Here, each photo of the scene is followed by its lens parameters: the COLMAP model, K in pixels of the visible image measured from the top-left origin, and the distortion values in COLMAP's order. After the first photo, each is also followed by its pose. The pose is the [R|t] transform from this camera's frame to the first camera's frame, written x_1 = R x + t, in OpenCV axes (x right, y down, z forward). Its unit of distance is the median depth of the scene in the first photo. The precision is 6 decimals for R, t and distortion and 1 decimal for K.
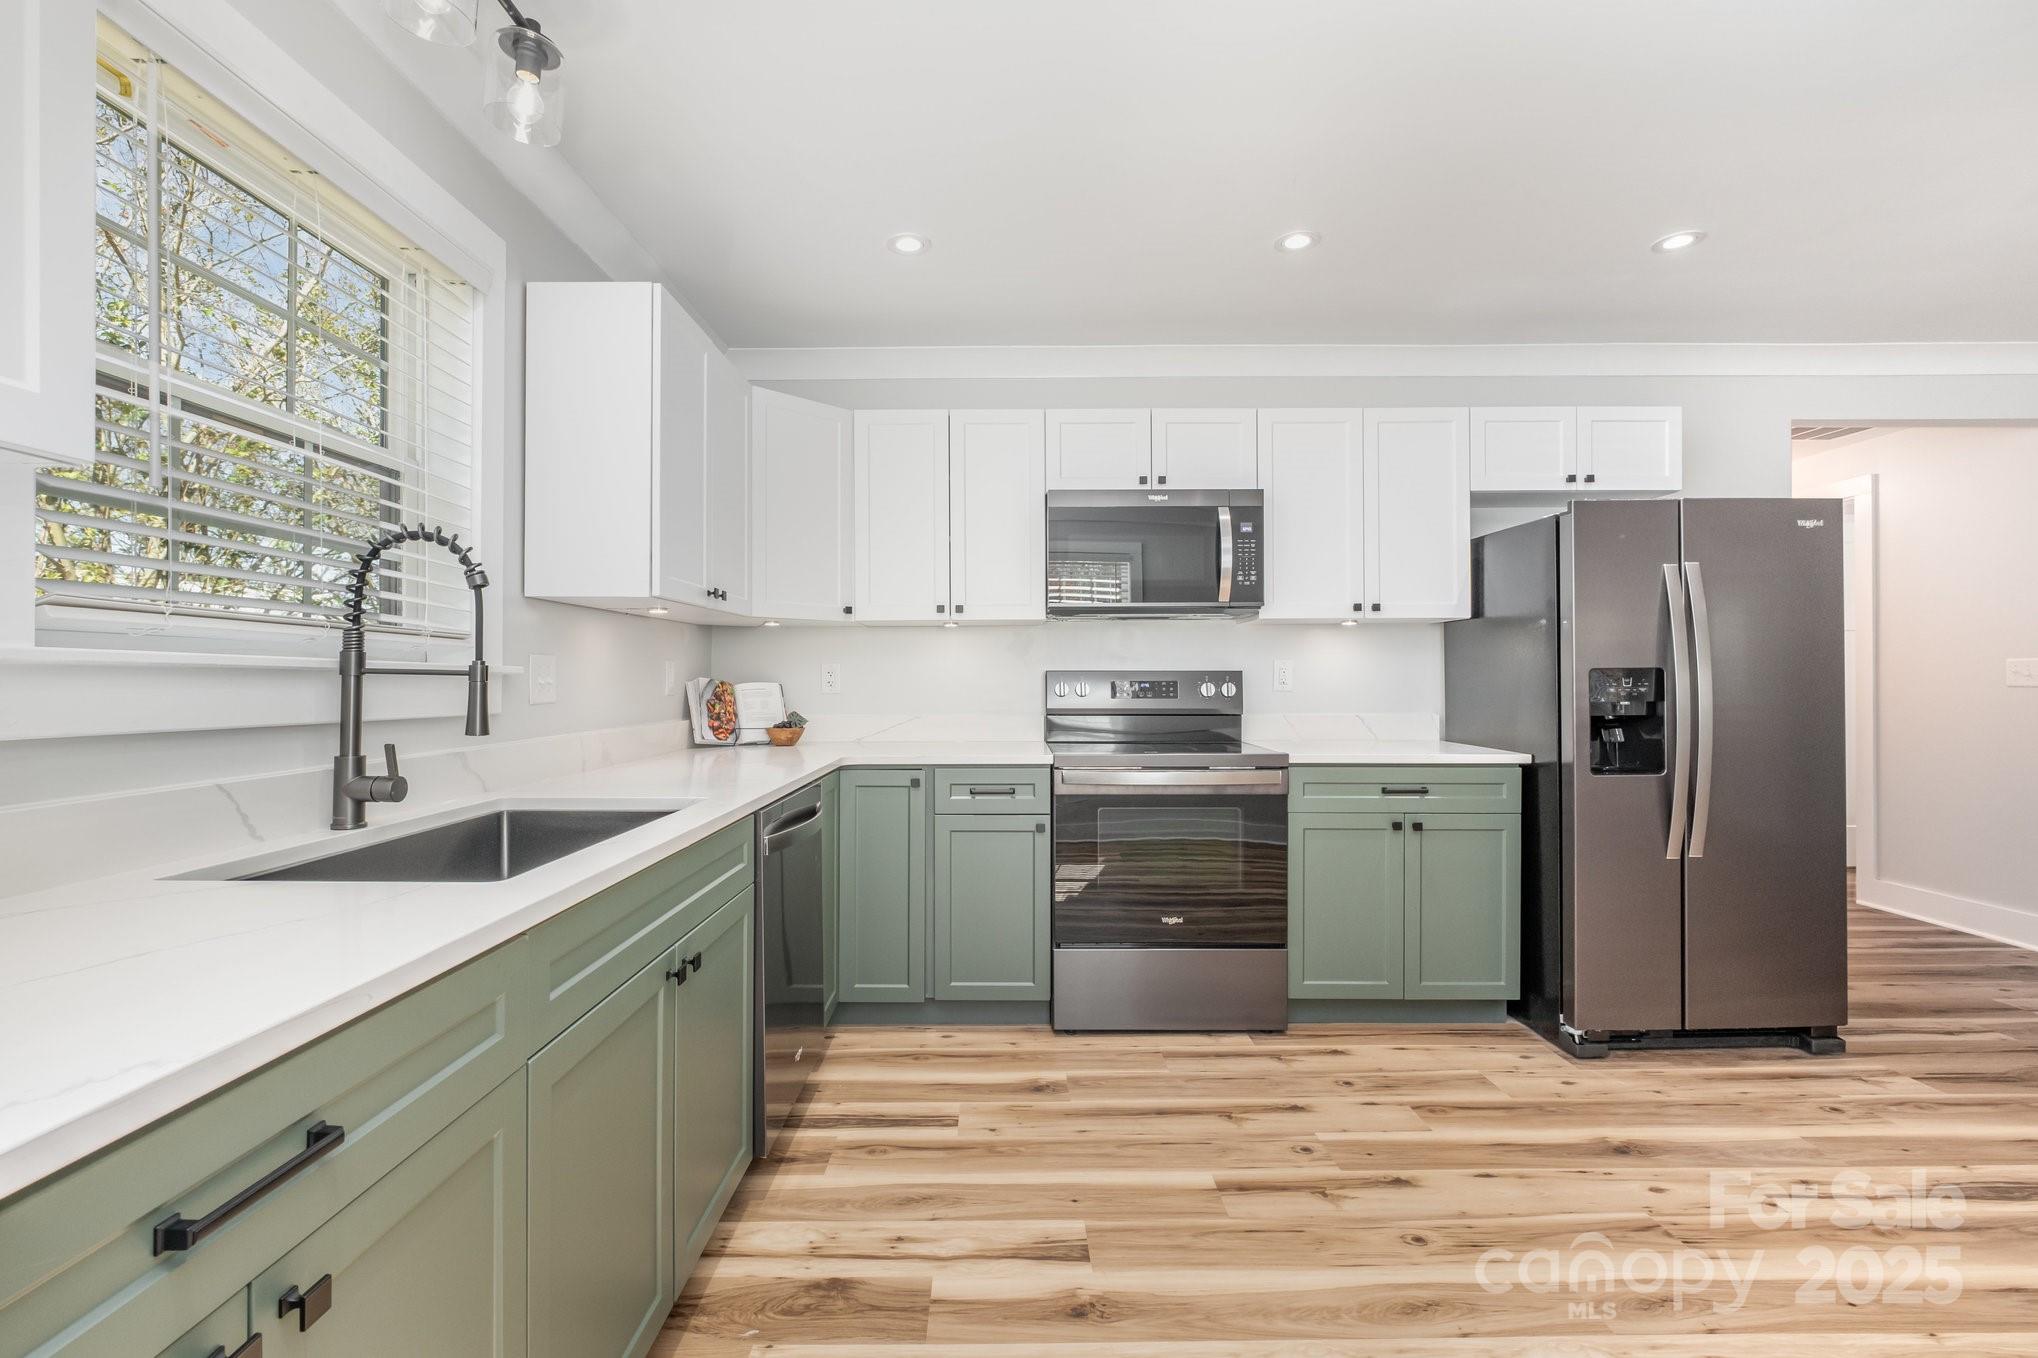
lens RADIAL K [[896.2, 0, 1009.2], [0, 896.2, 676.7], [0, 0, 1]] dist [-0.003330, -0.000899]
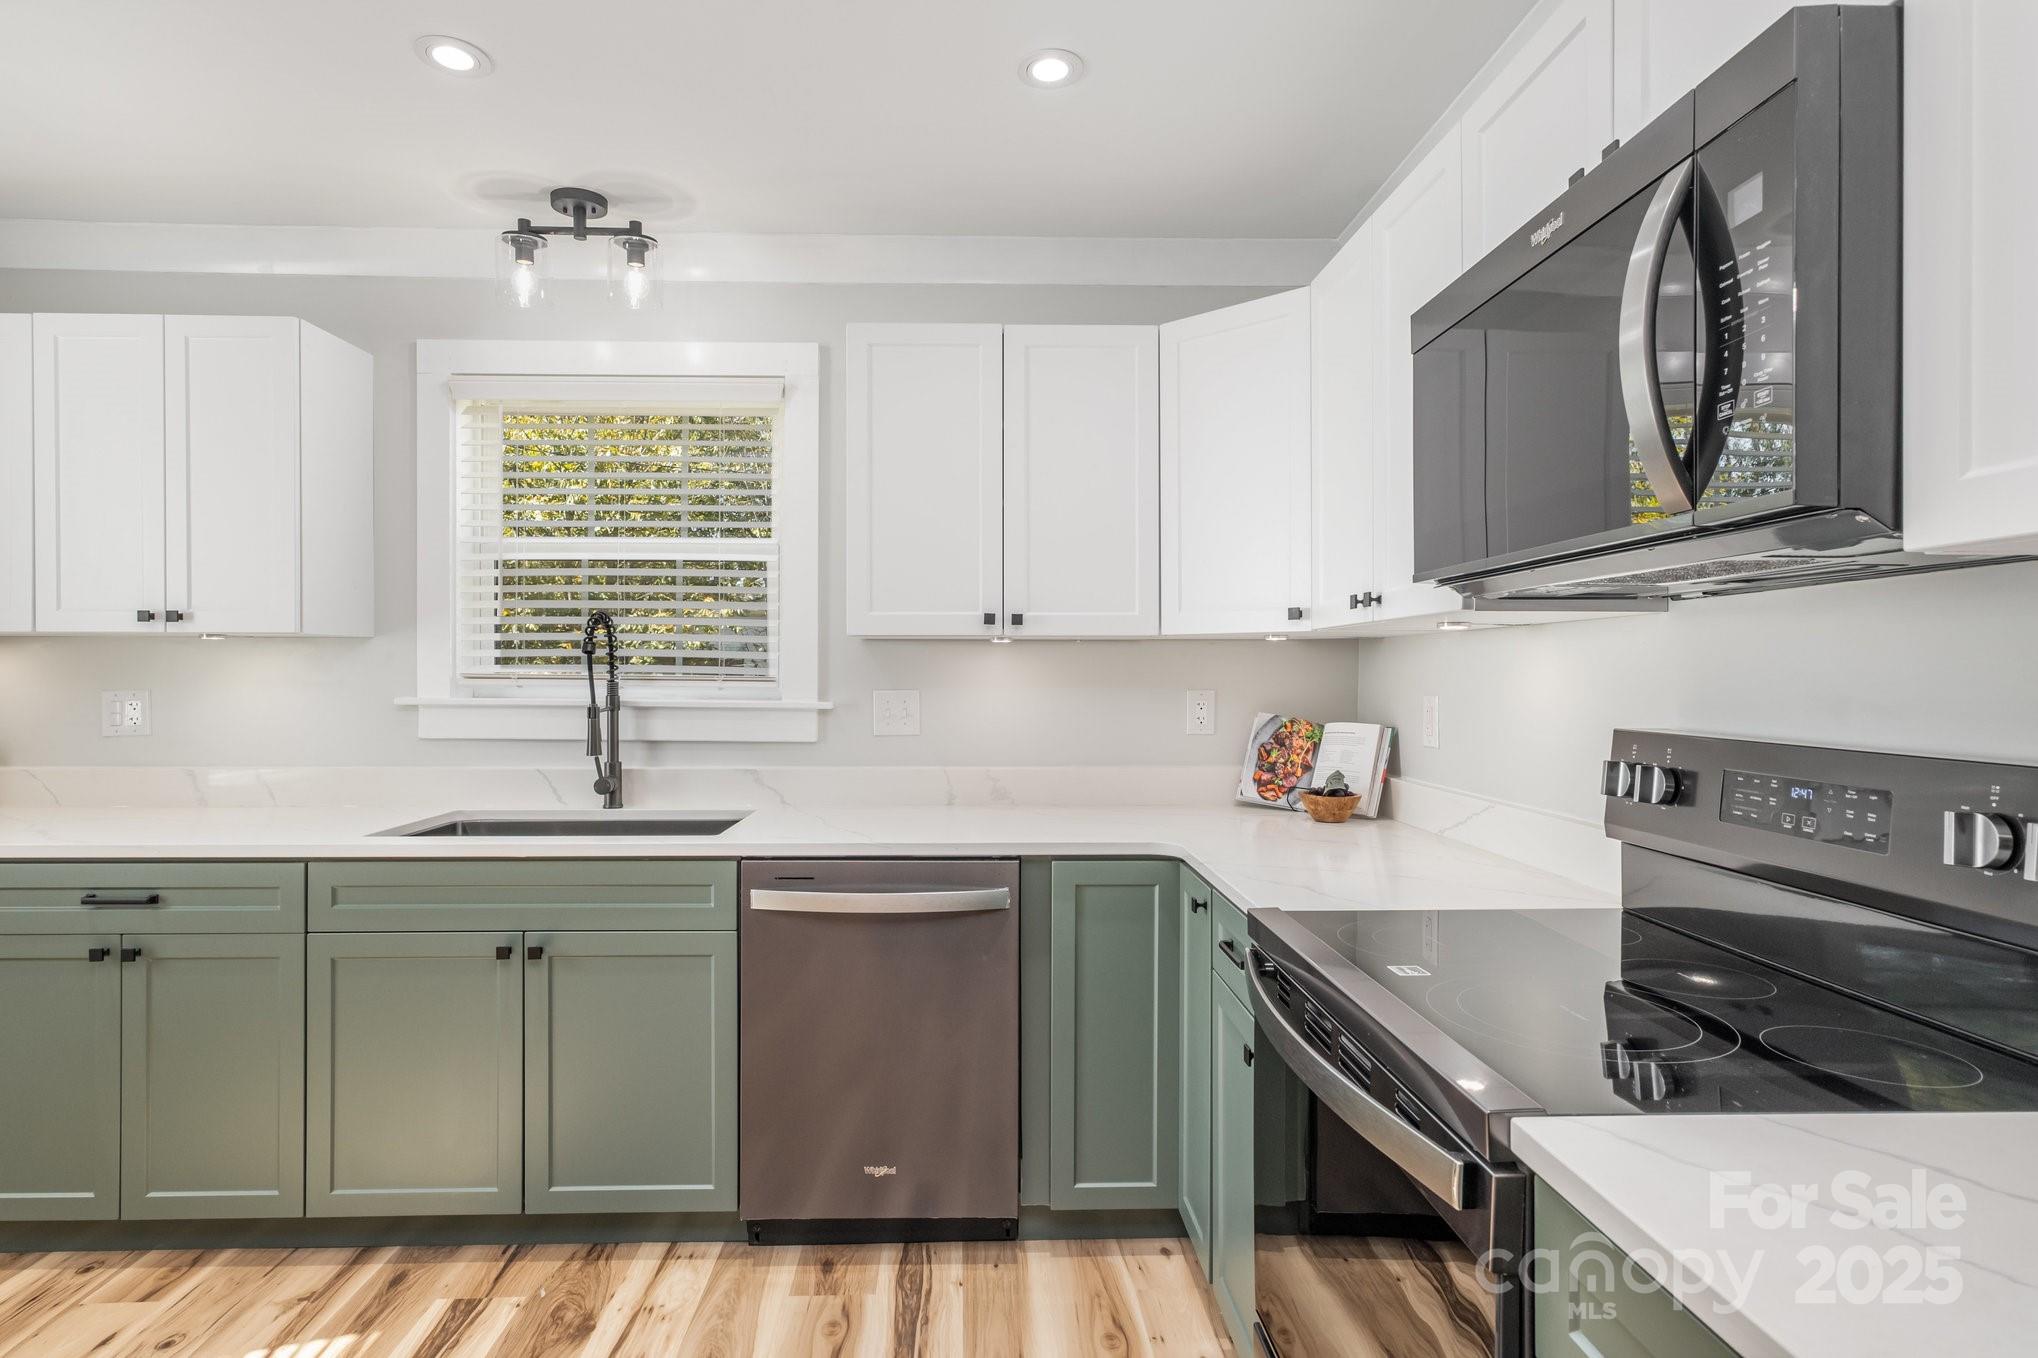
lens RADIAL K [[1075.4, 0, 1001.7], [0, 1075.4, 675.2], [0, 0, 1]] dist [-0.006122, -0.000659]
pose [[0.026387, -0.003078, -0.999647, 0.642441], [-0.002022, 0.999993, -0.003133, -0.031904], [0.999650, 0.002104, 0.026381, 0.903039]]
